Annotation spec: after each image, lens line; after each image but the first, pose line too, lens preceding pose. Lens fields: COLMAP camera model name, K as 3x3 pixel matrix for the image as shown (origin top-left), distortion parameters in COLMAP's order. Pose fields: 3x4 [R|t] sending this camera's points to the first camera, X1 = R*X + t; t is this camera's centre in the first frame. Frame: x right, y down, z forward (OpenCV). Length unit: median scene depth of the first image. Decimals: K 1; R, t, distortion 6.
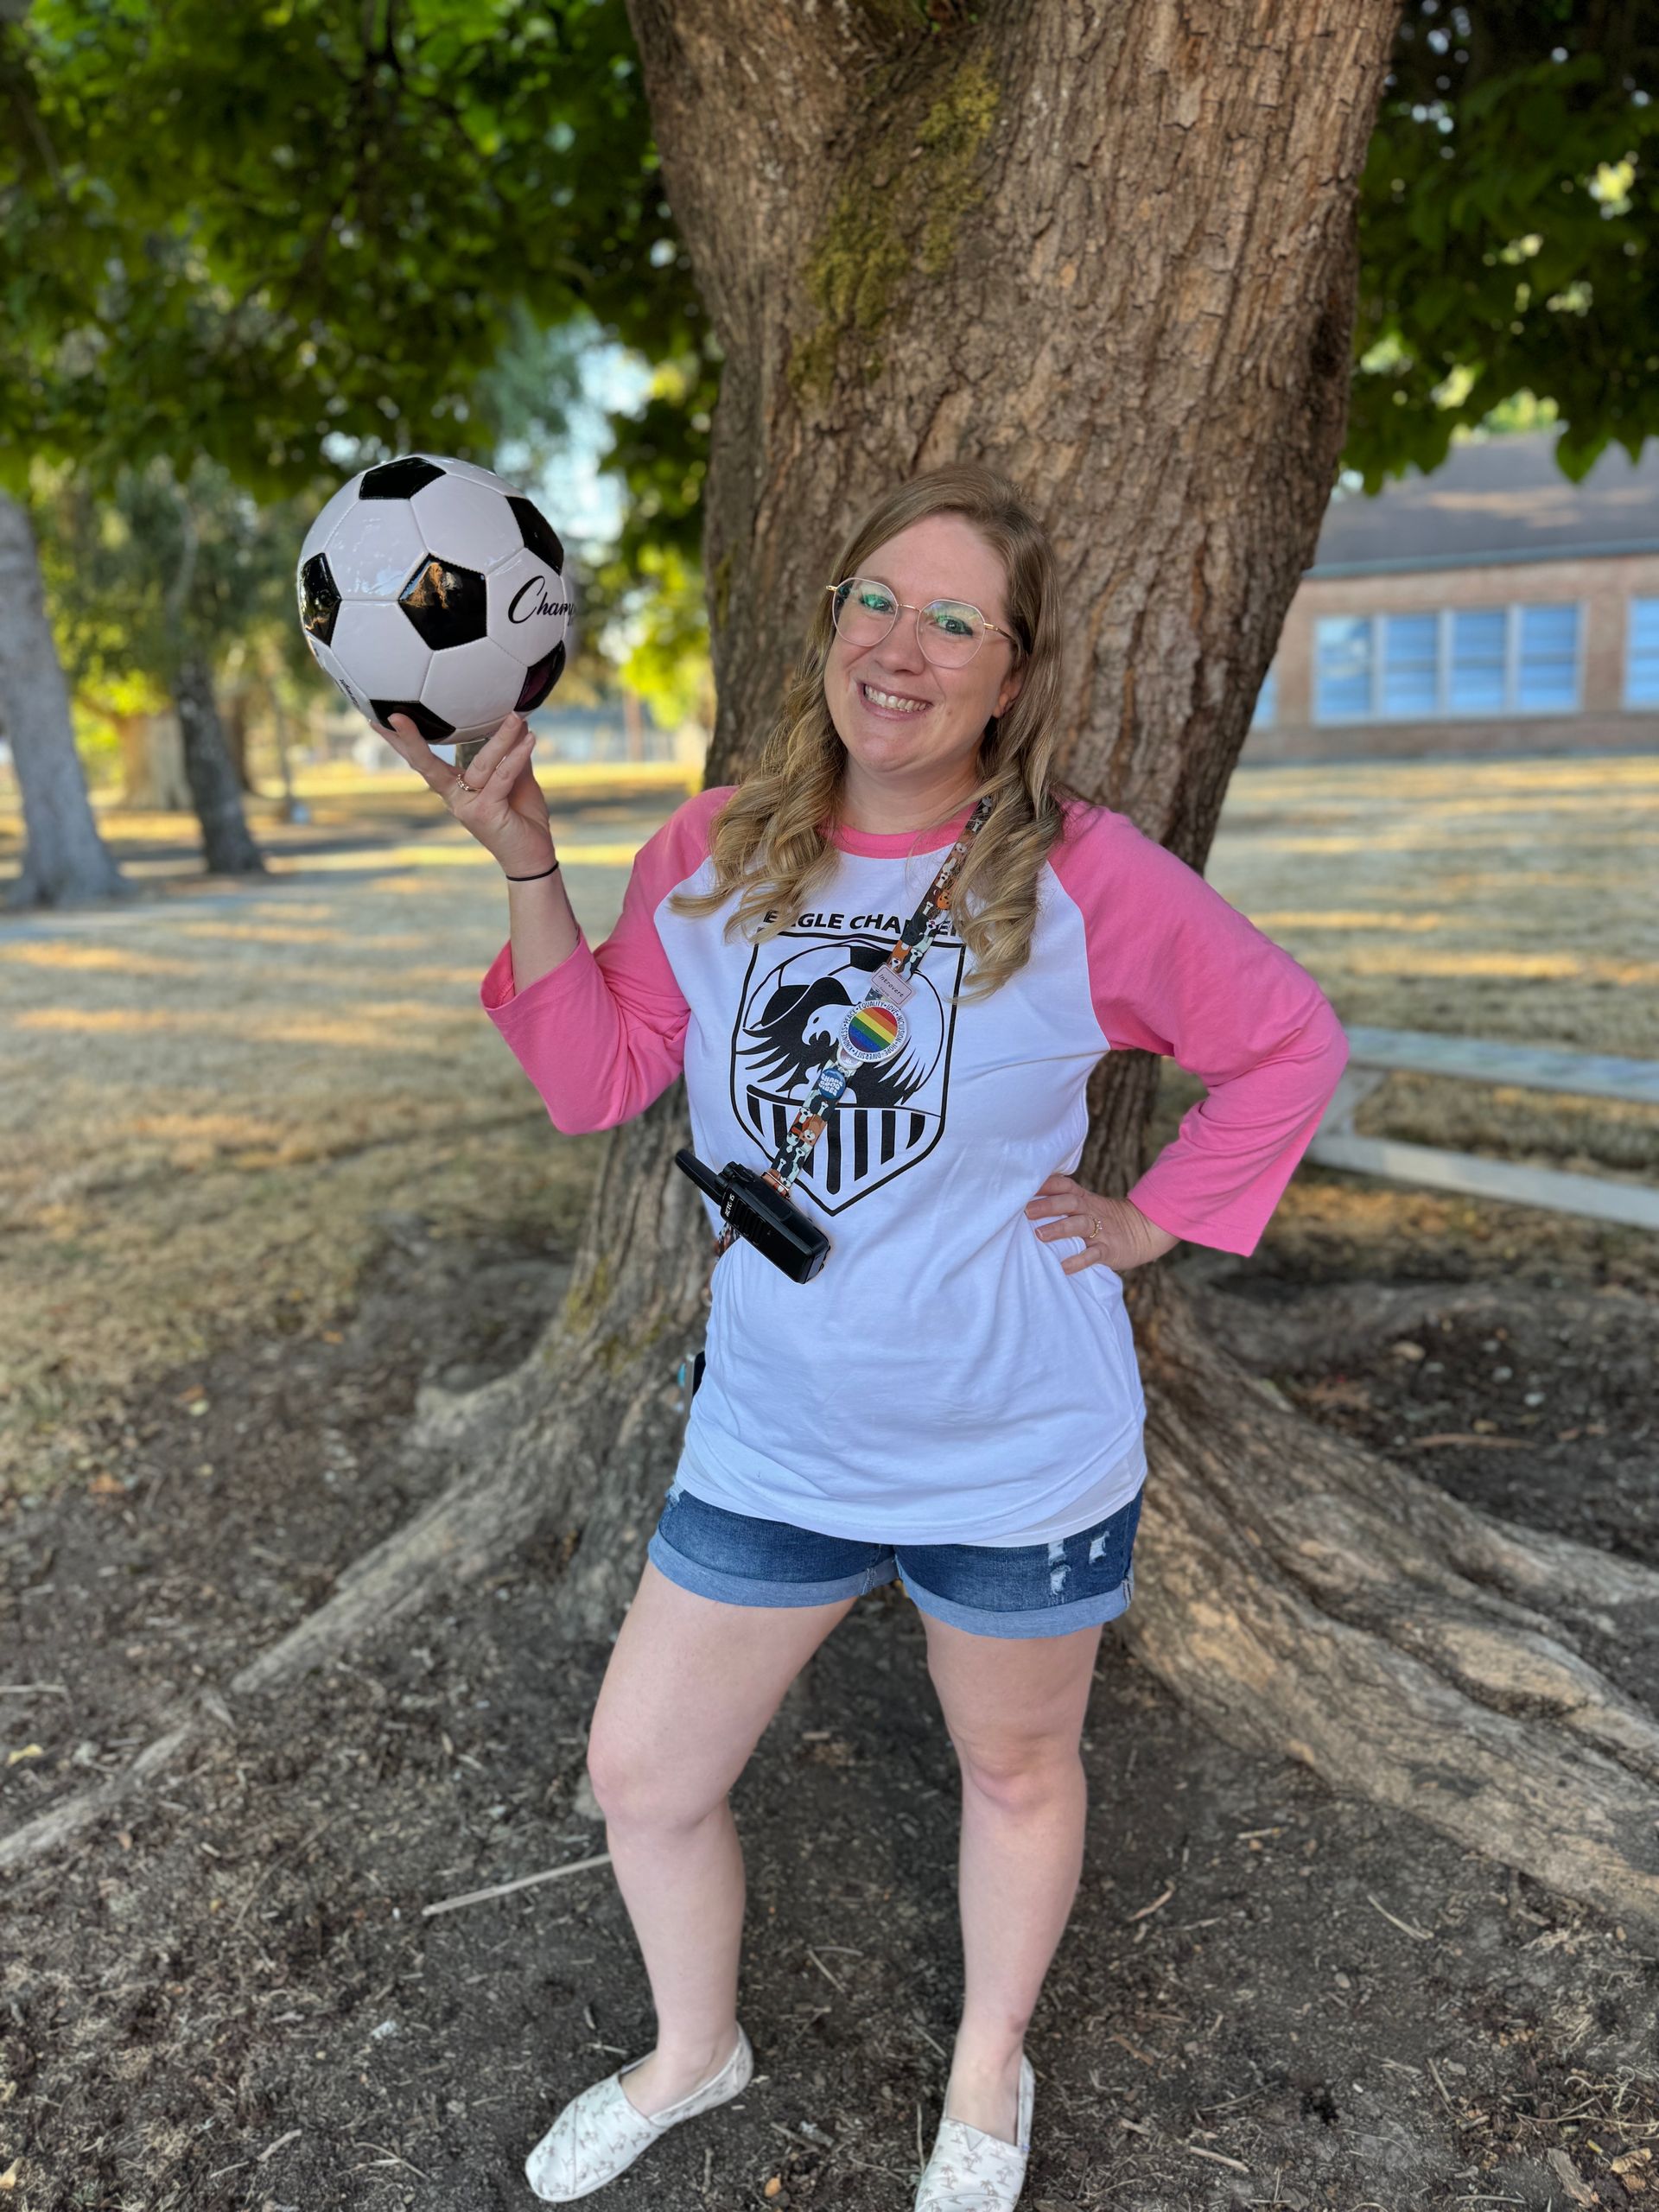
lens RADIAL K [[1608.8, 0, 826.5], [0, 1608.8, 1111.7], [0, 0, 1]] dist [0.002130, -0.008915]
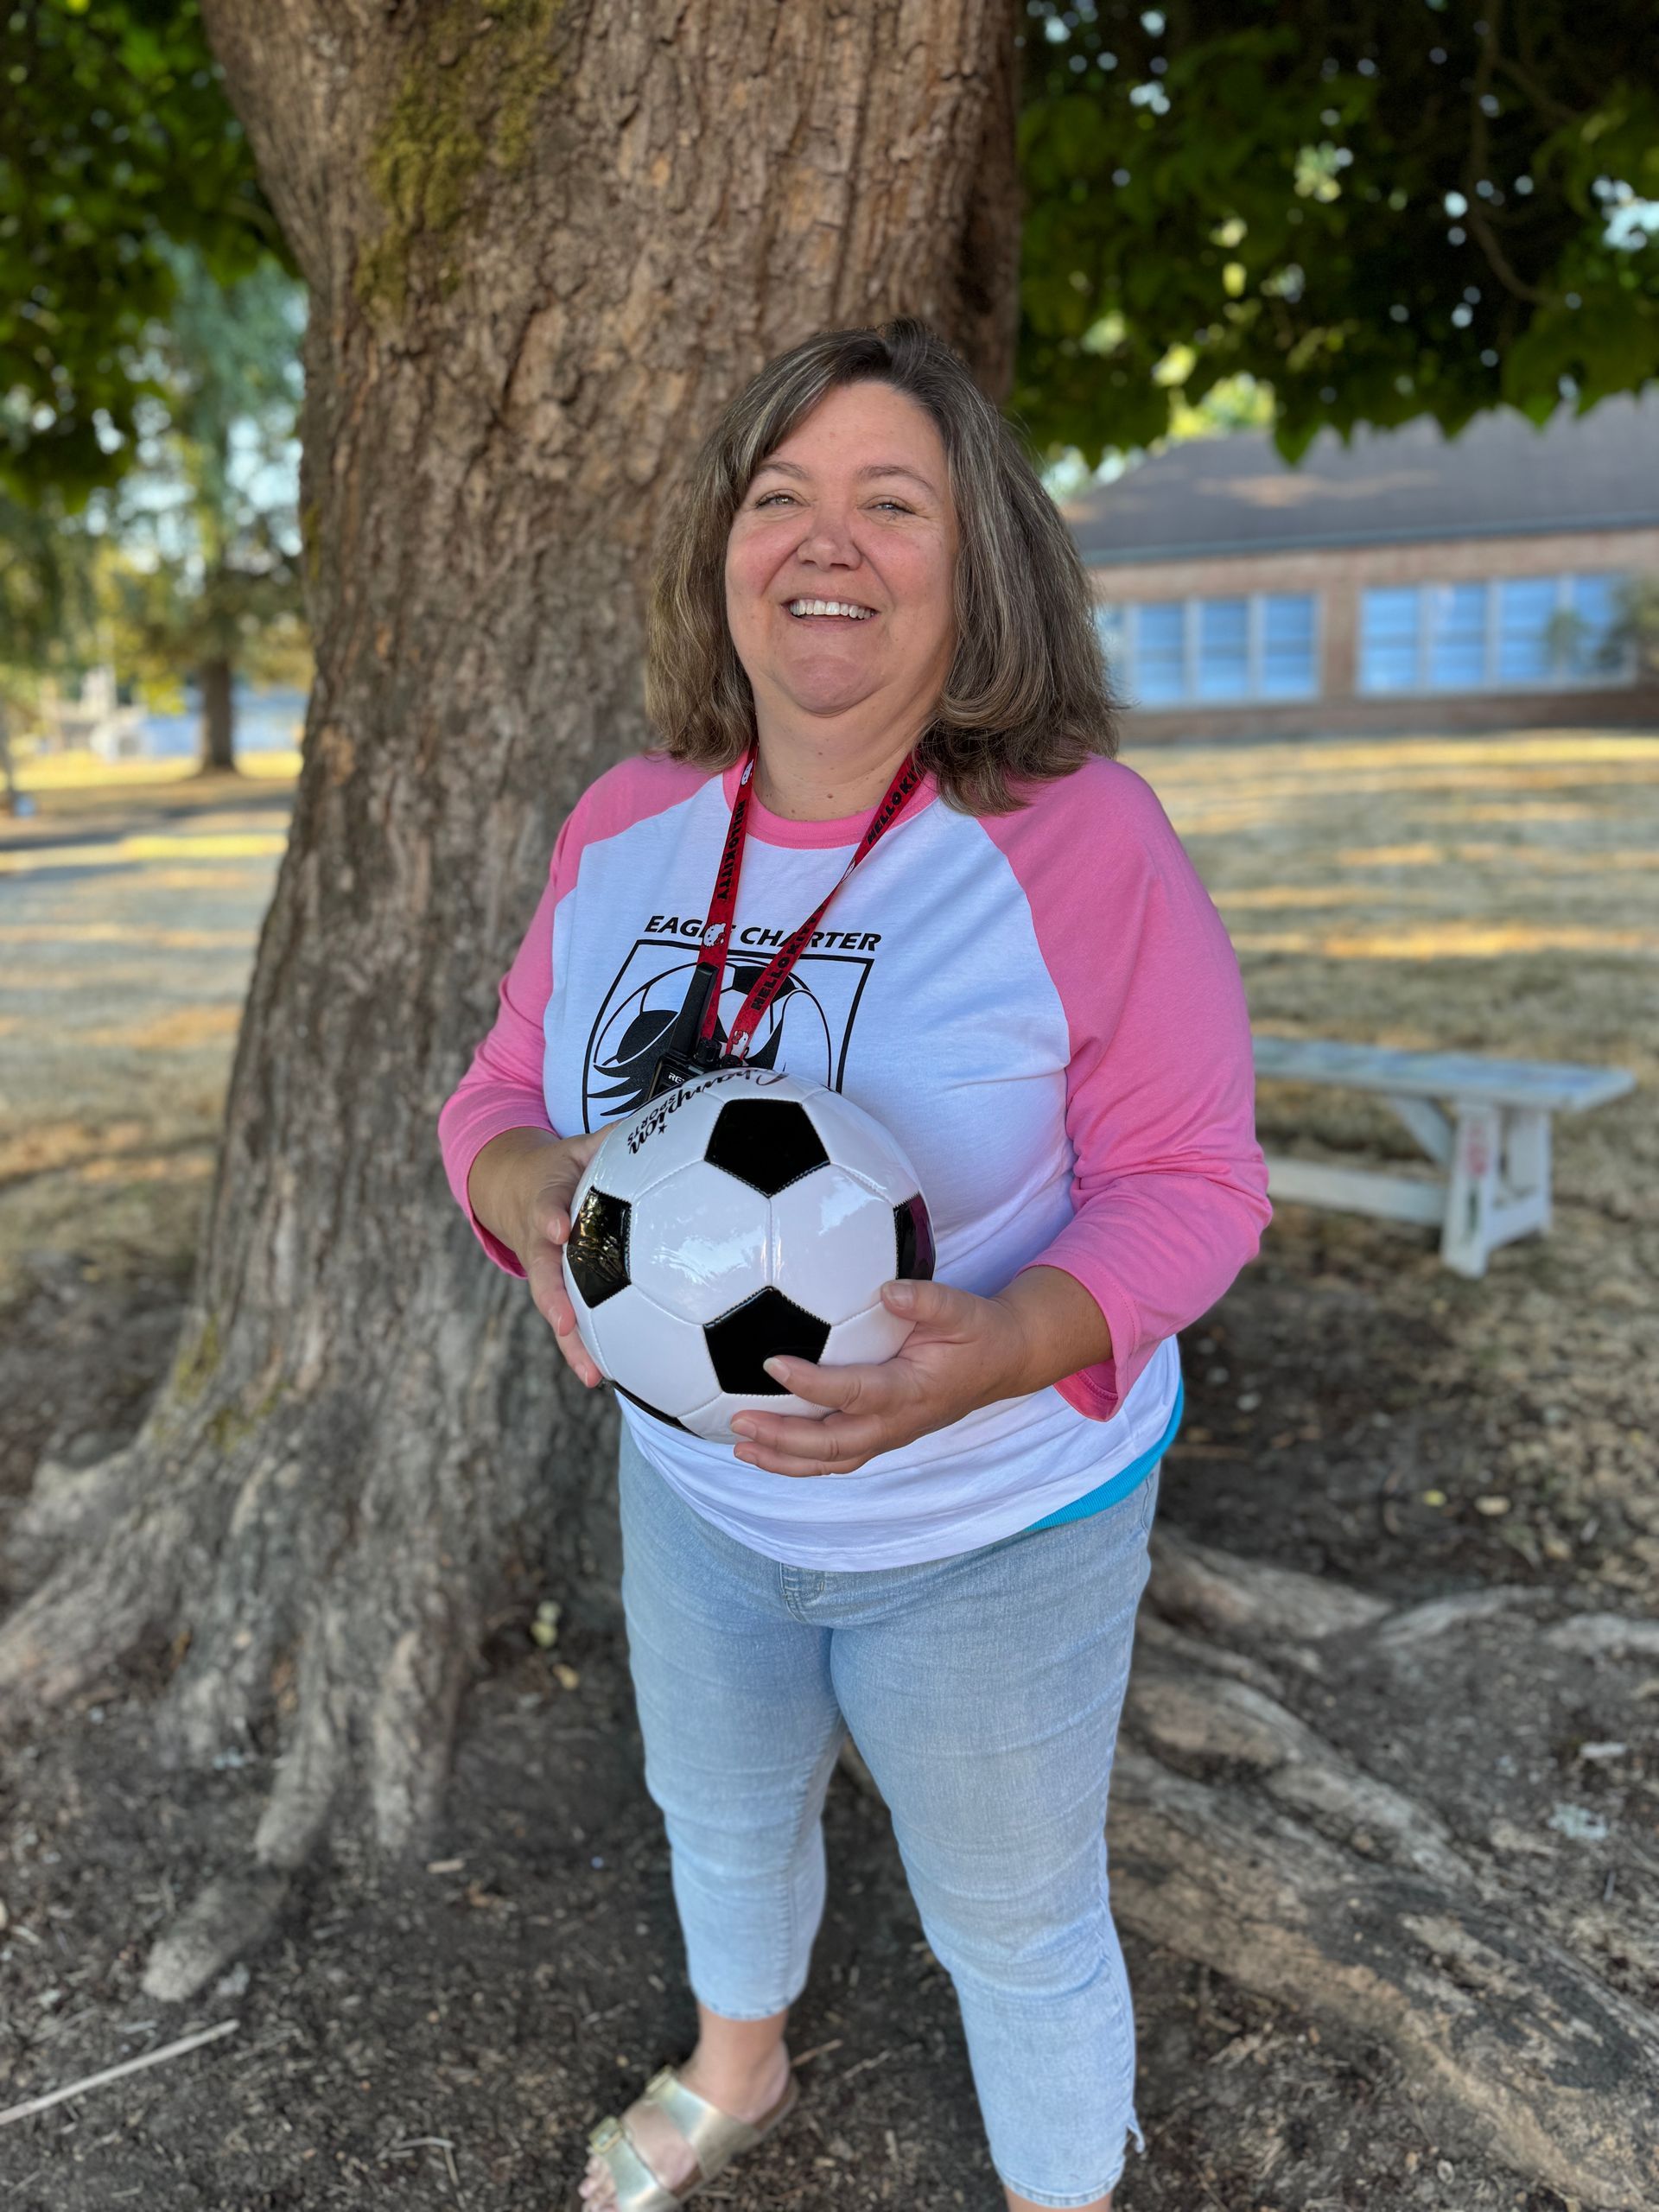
lens RADIAL K [[1610.5, 0, 826.0], [0, 1610.5, 1120.2], [0, 0, 1]] dist [-0.002449, -0.005143]
pose [[0.990703, -0.035091, 0.131438, 0.101375], [0.033439, 0.999332, 0.014751, -0.020601], [-0.131868, -0.010218, 0.991215, 0.121477]]
